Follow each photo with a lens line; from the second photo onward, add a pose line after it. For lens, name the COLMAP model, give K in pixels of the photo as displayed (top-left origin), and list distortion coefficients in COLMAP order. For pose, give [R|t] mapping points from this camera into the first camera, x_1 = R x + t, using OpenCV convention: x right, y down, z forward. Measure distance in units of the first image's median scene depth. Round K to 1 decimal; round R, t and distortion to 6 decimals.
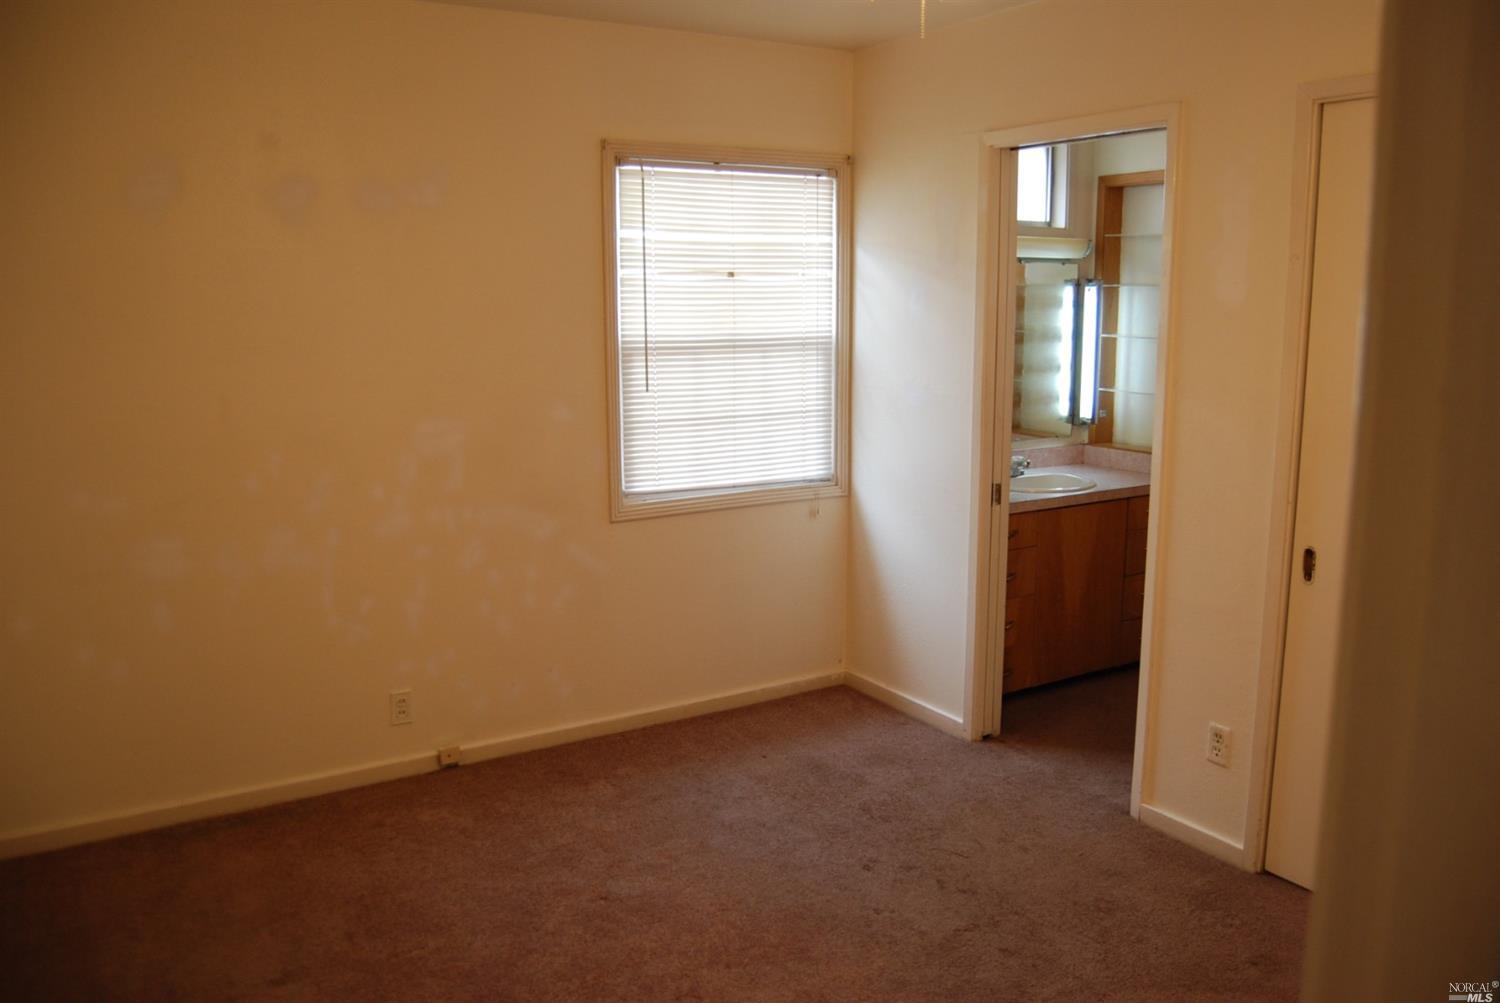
lens RADIAL K [[1171.0, 0, 756.6], [0, 1171.0, 502.7], [0, 0, 1]] dist [-0.081141, 0.029932]
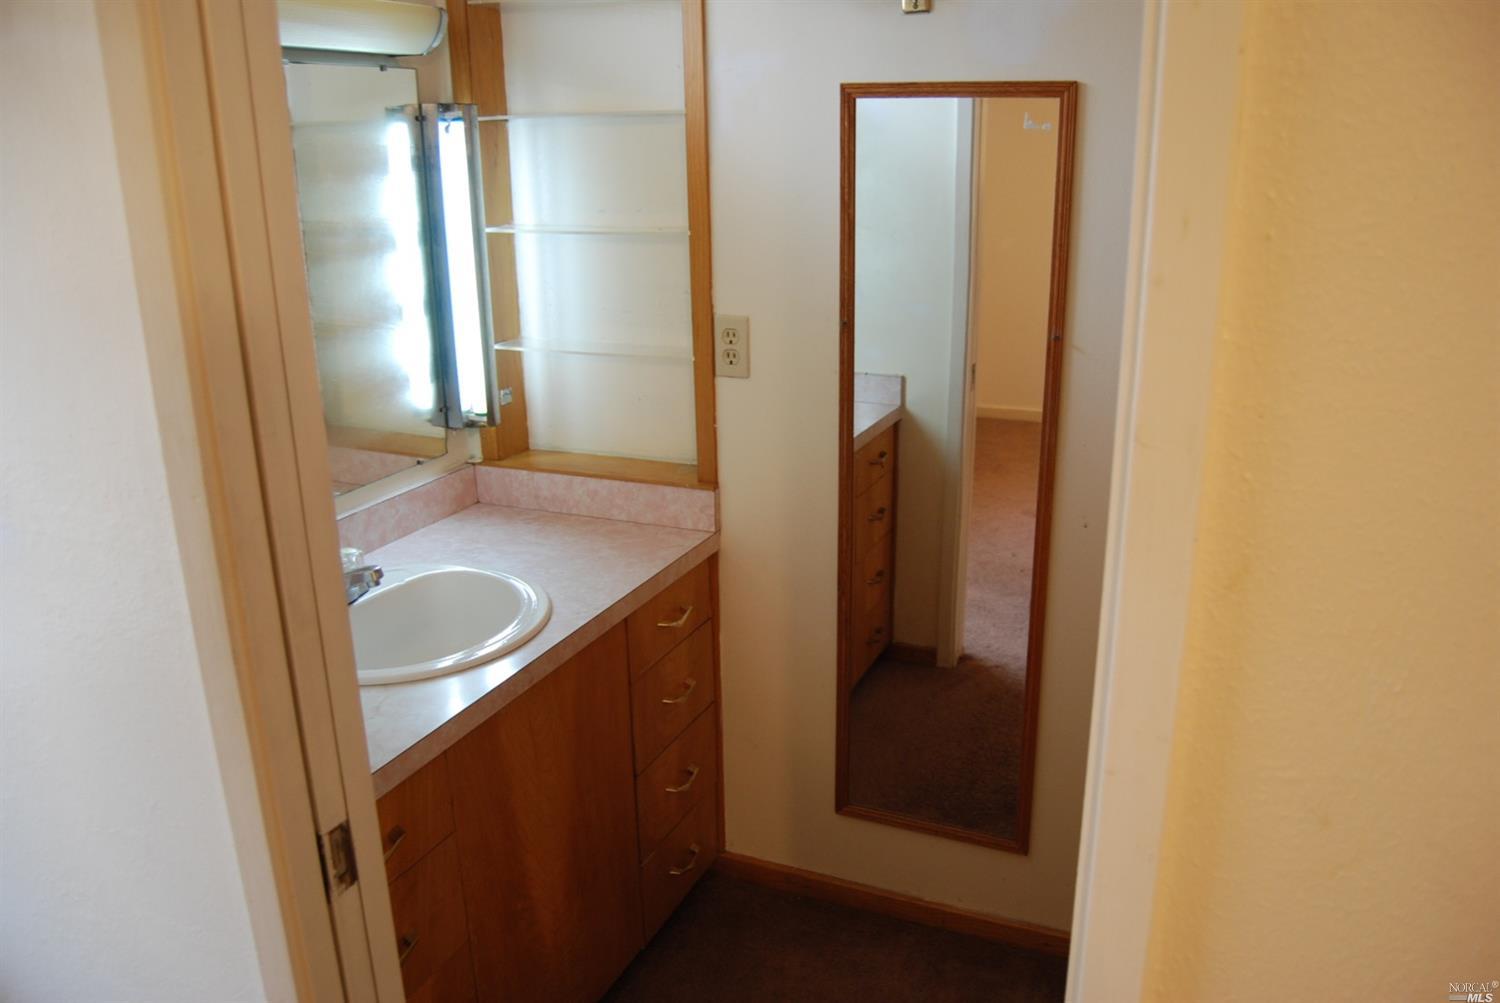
lens RADIAL K [[1171.0, 0, 756.6], [0, 1171.0, 502.7], [0, 0, 1]] dist [-0.081141, 0.029932]
pose [[0.818743, -0.183232, 0.544138, 0.116492], [0.116303, 0.980991, 0.155341, -0.097312], [-0.562258, -0.063899, 0.824489, 0.554088]]
